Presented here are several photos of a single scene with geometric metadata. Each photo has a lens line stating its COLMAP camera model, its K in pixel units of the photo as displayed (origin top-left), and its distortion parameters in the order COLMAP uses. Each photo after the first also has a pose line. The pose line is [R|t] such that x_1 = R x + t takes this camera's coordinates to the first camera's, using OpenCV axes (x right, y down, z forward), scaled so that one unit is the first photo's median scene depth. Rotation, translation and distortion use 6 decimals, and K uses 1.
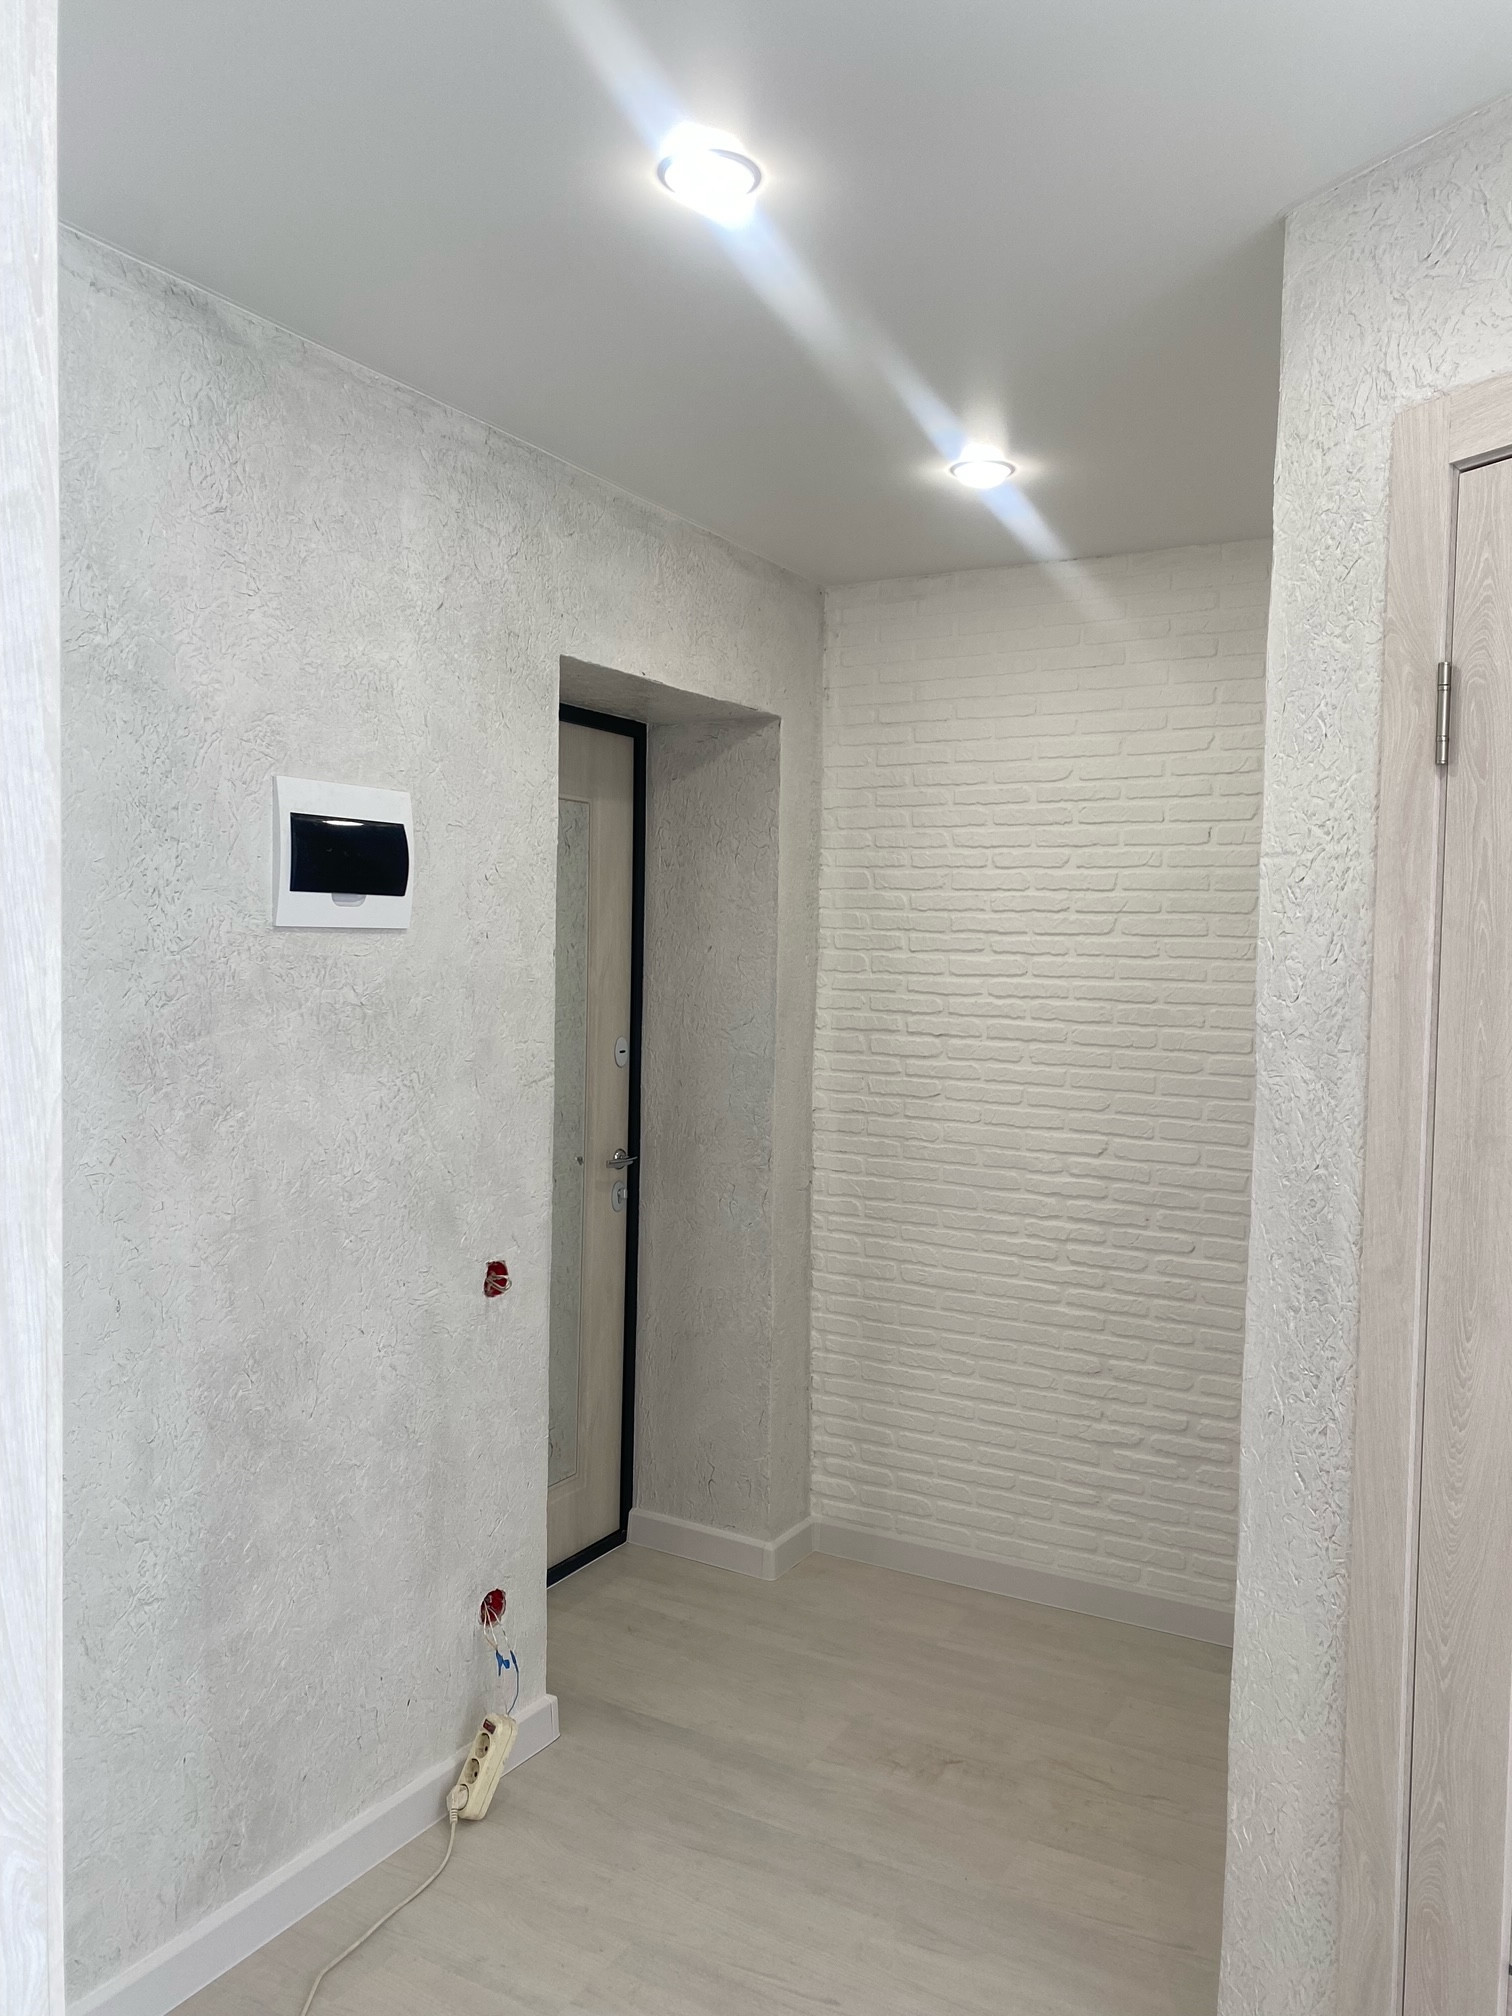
lens RADIAL K [[1559.0, 0, 744.3], [0, 1559.0, 1004.0], [0, 0, 1]] dist [0.073419, -0.038822]
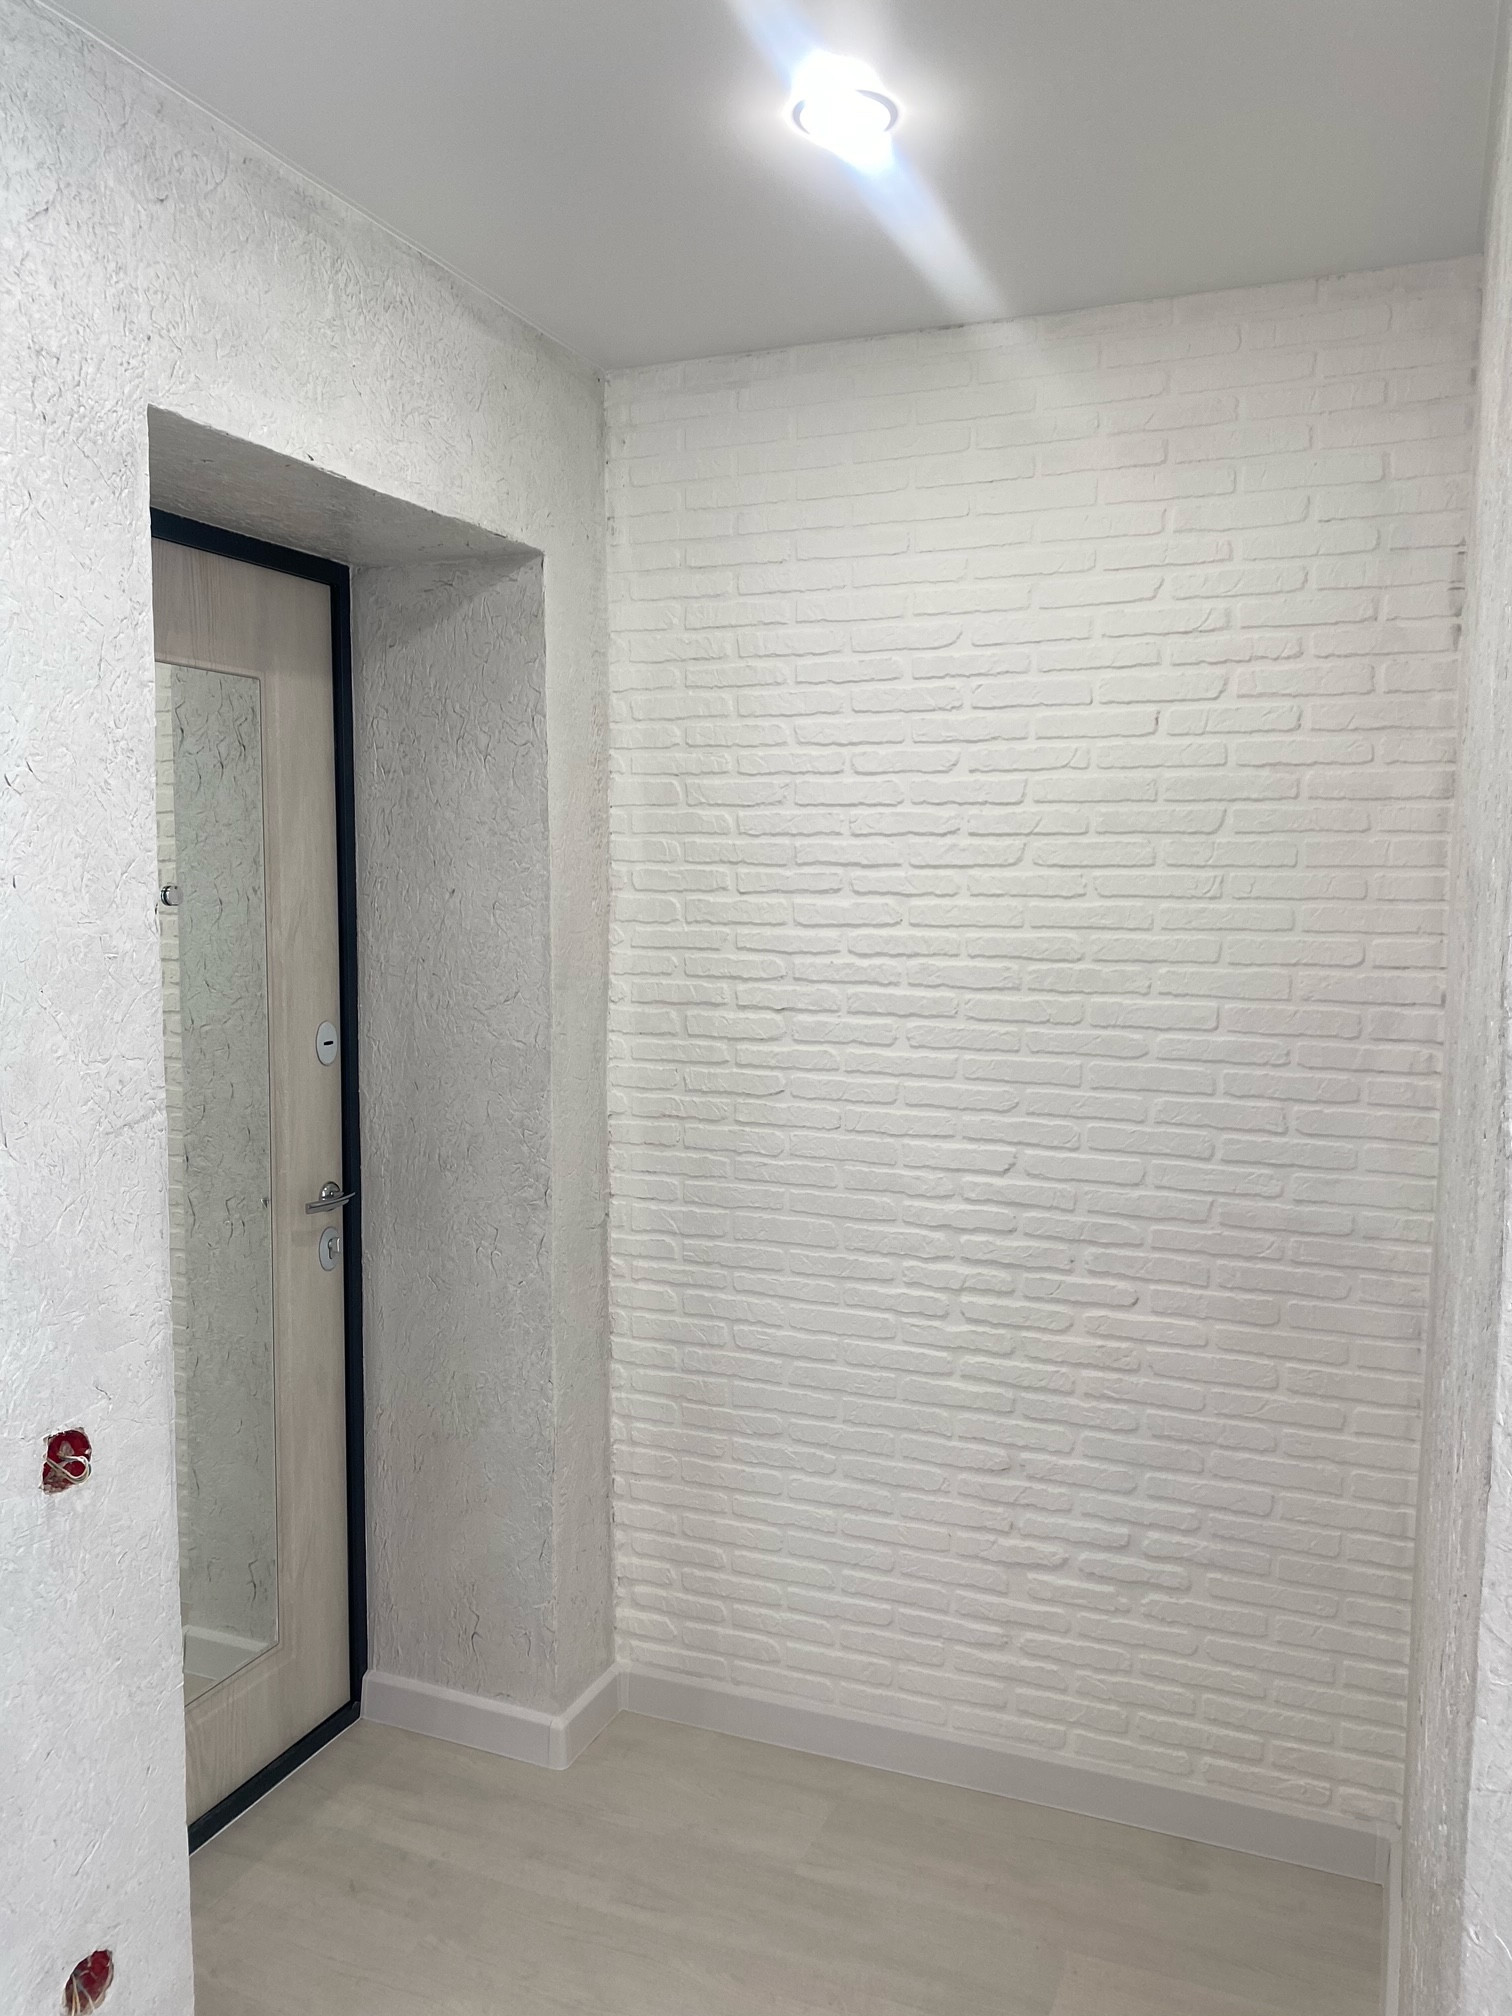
lens RADIAL K [[1559.0, 0, 760.3], [0, 1559.0, 1004.9], [0, 0, 1]] dist [0.073419, -0.038822]
pose [[0.991217, -0.025315, 0.129796, 0.023328], [0.019424, 0.998732, 0.046453, -0.016078], [-0.130808, -0.043524, 0.990452, 0.300651]]
